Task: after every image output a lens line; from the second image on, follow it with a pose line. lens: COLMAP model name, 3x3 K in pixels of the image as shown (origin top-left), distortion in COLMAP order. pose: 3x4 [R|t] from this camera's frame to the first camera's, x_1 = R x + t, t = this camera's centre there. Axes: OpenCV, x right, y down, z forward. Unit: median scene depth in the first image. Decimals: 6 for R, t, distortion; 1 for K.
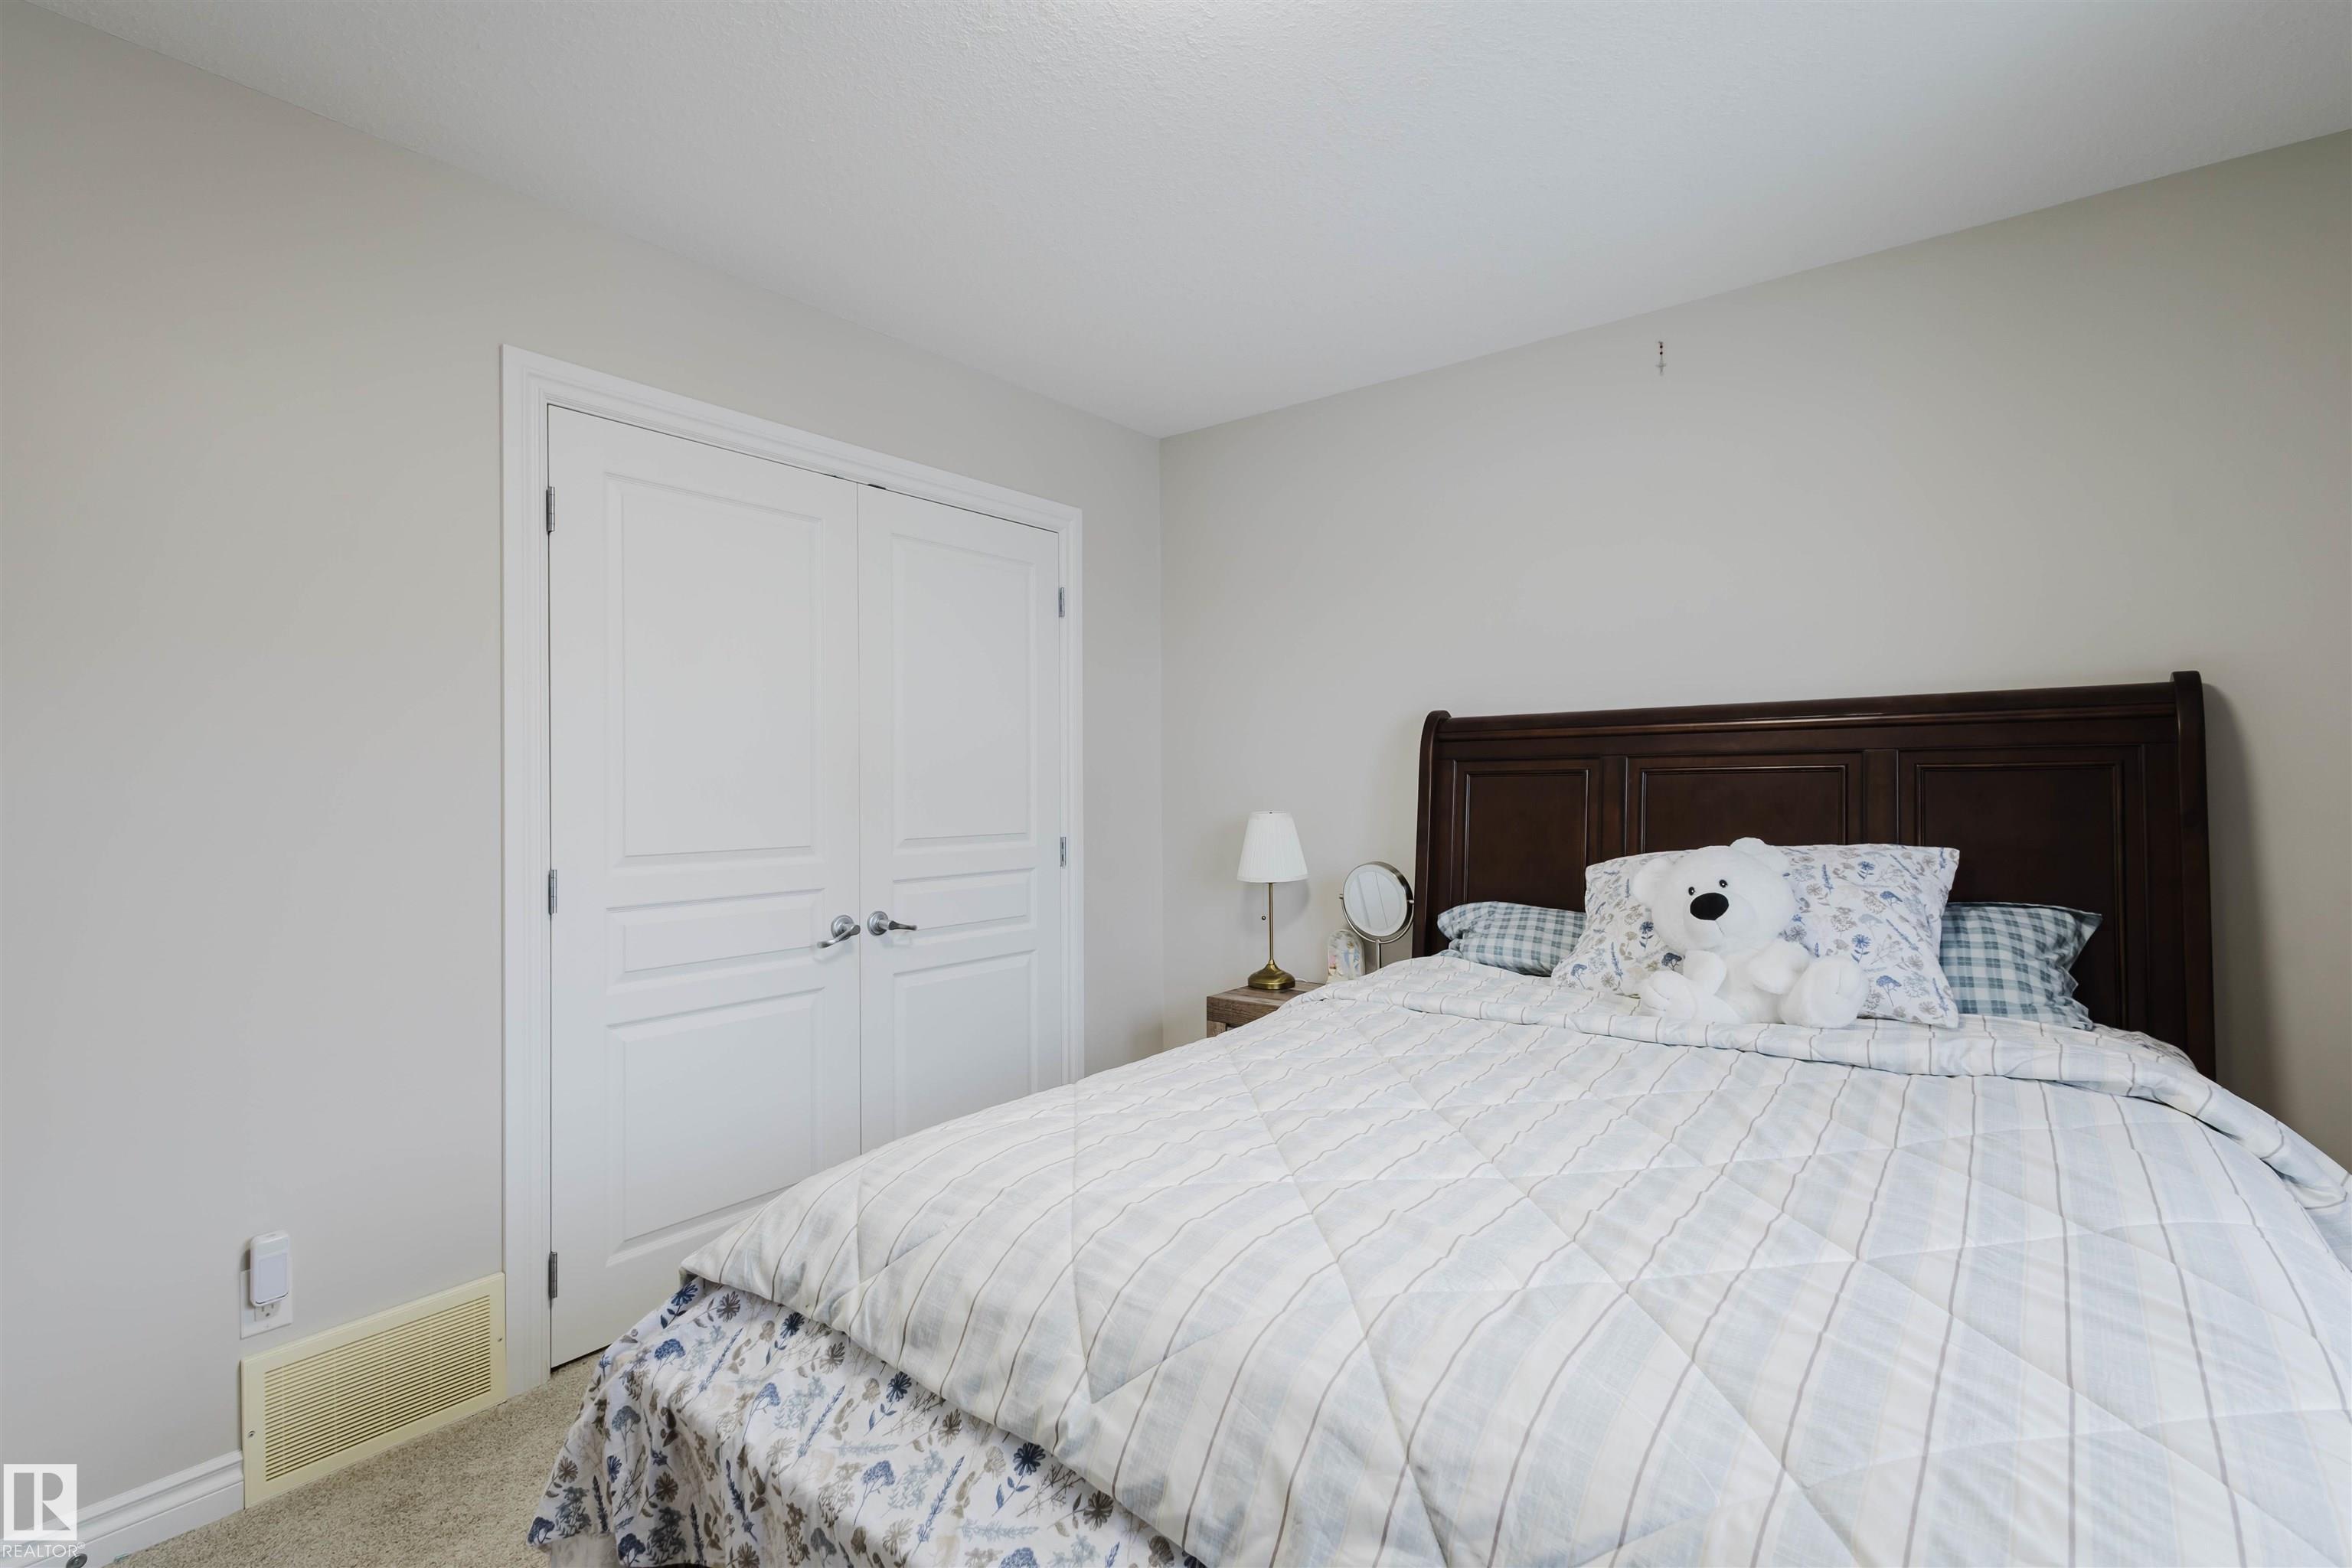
lens RADIAL K [[1082.2, 0, 1175.0], [0, 1082.2, 778.7], [0, 0, 1]] dist [0.012727, -0.001534]
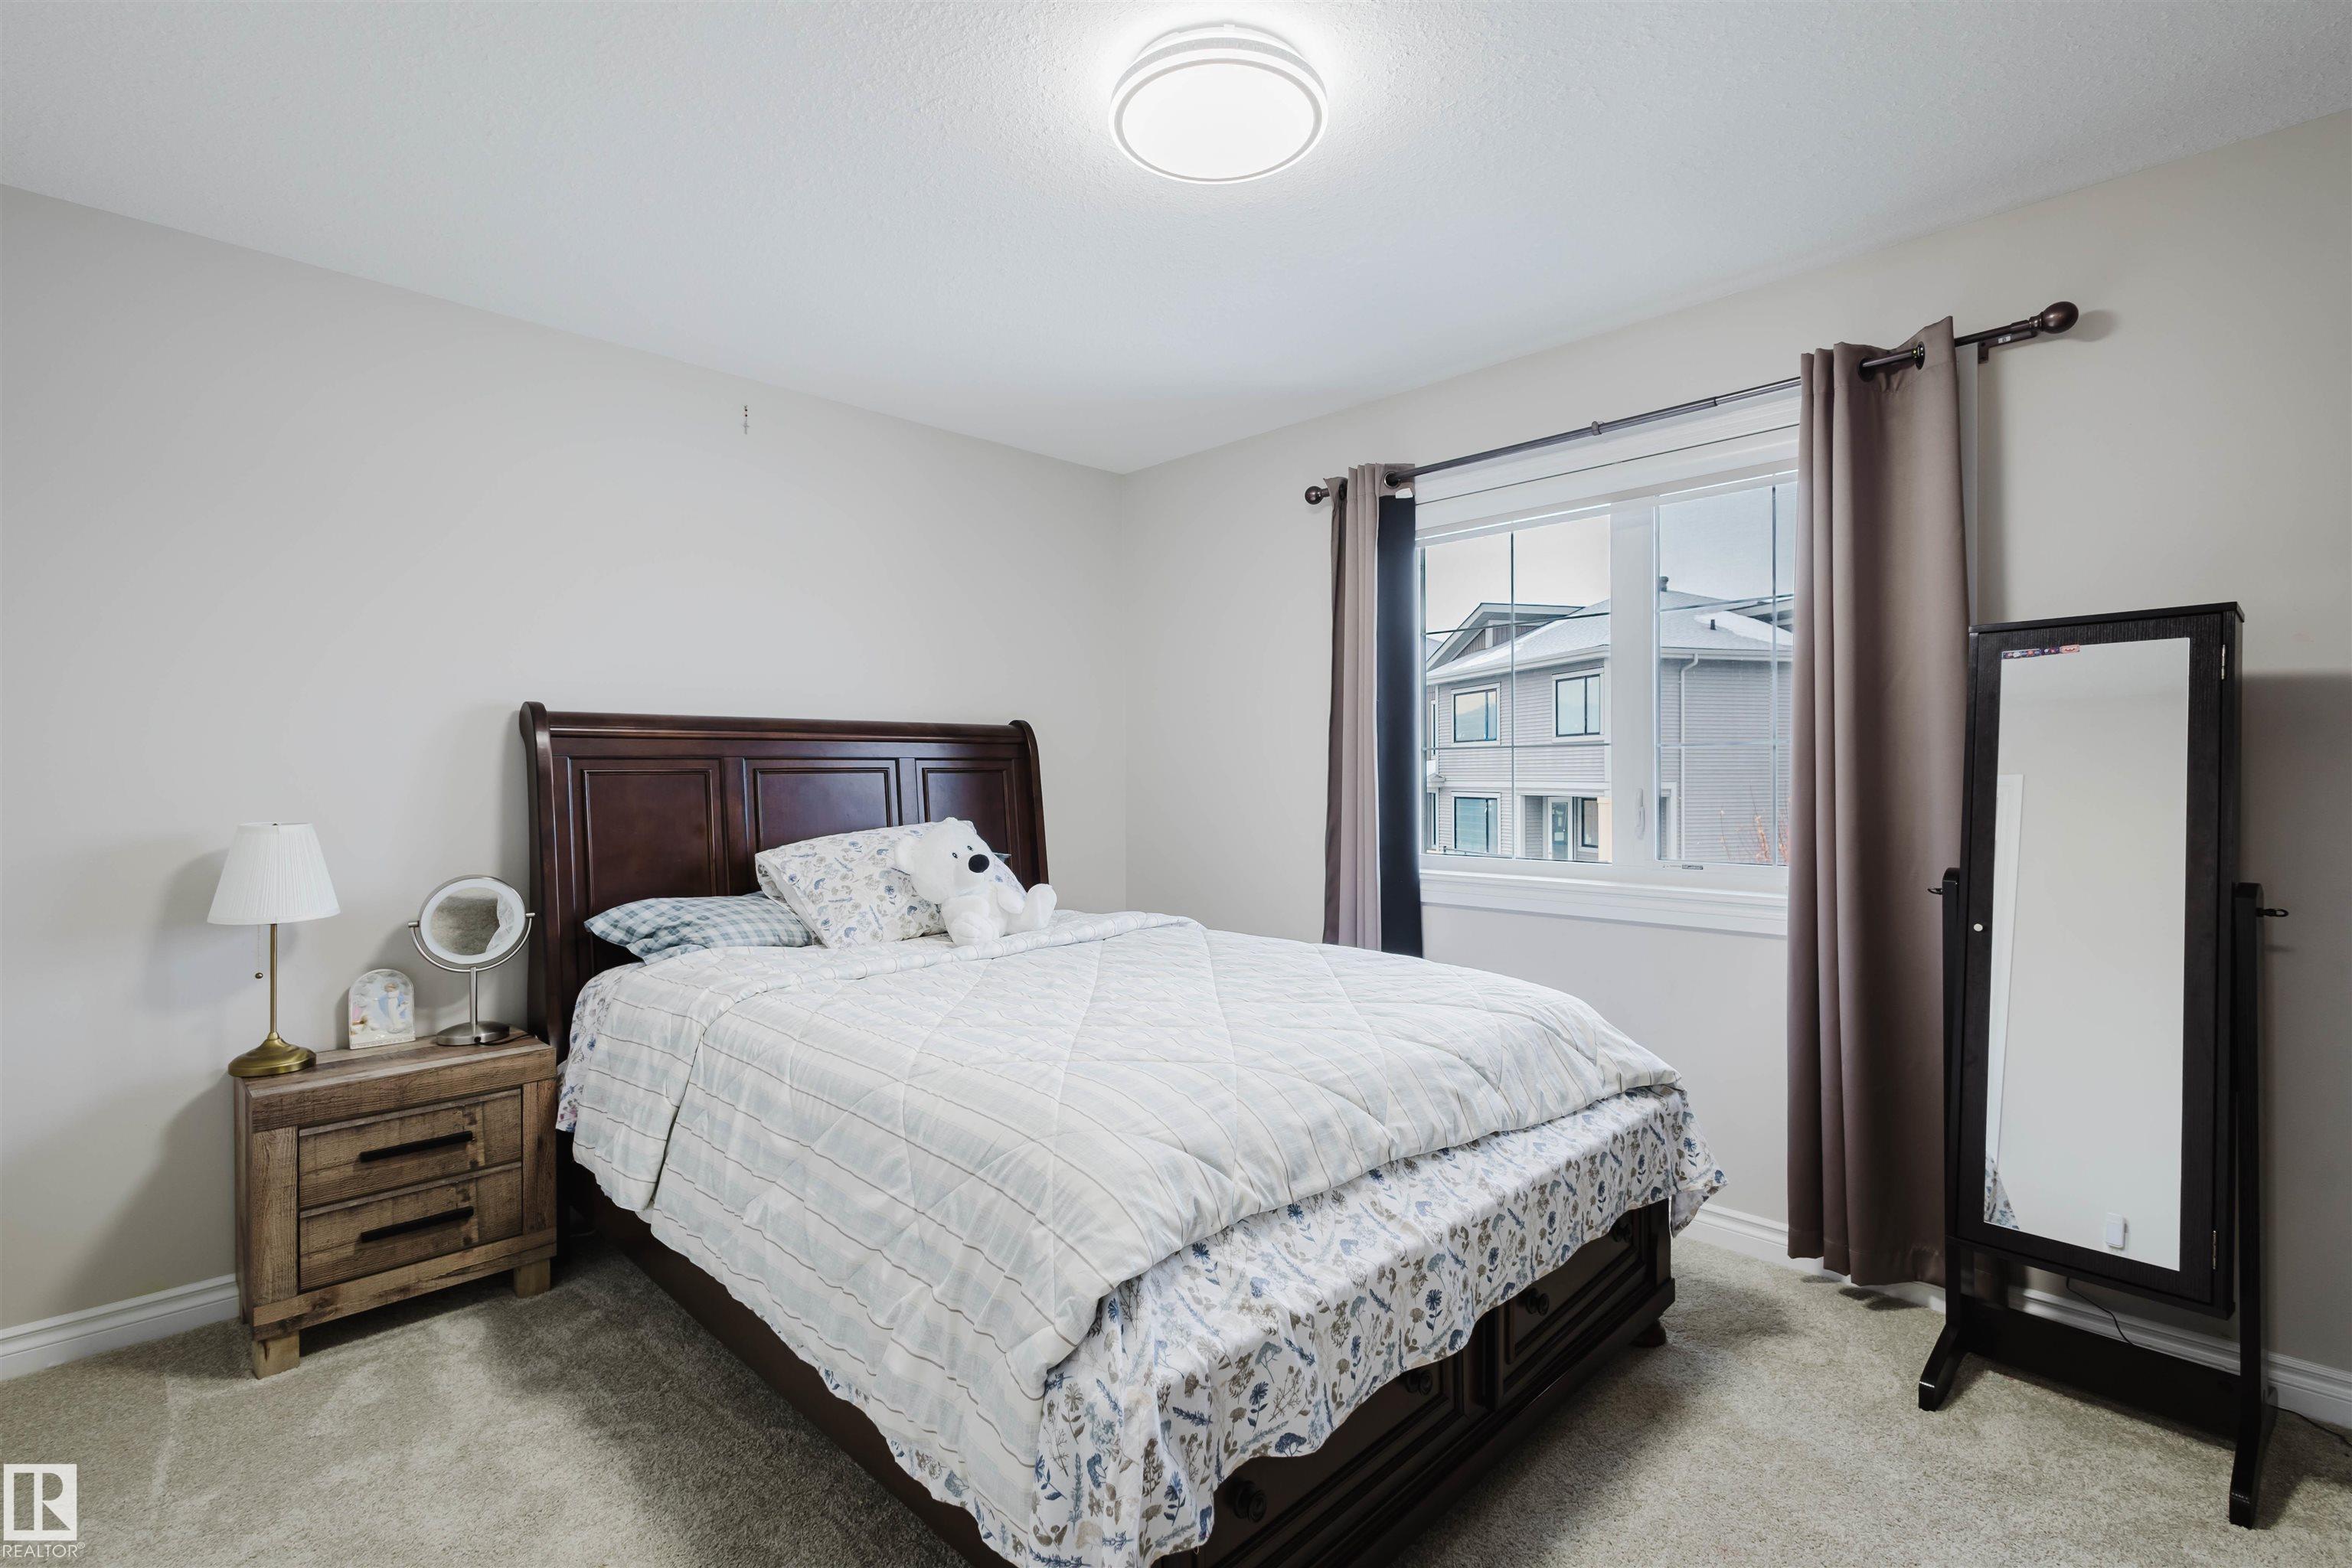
lens RADIAL K [[1082.2, 0, 1175.0], [0, 1082.2, 778.7], [0, 0, 1]] dist [0.012727, -0.001534]
pose [[0.119690, 0.004413, 0.992801, -1.493214], [0.001279, 0.999989, -0.004599, 0.015531], [-0.992810, 0.001821, 0.119683, 0.901871]]
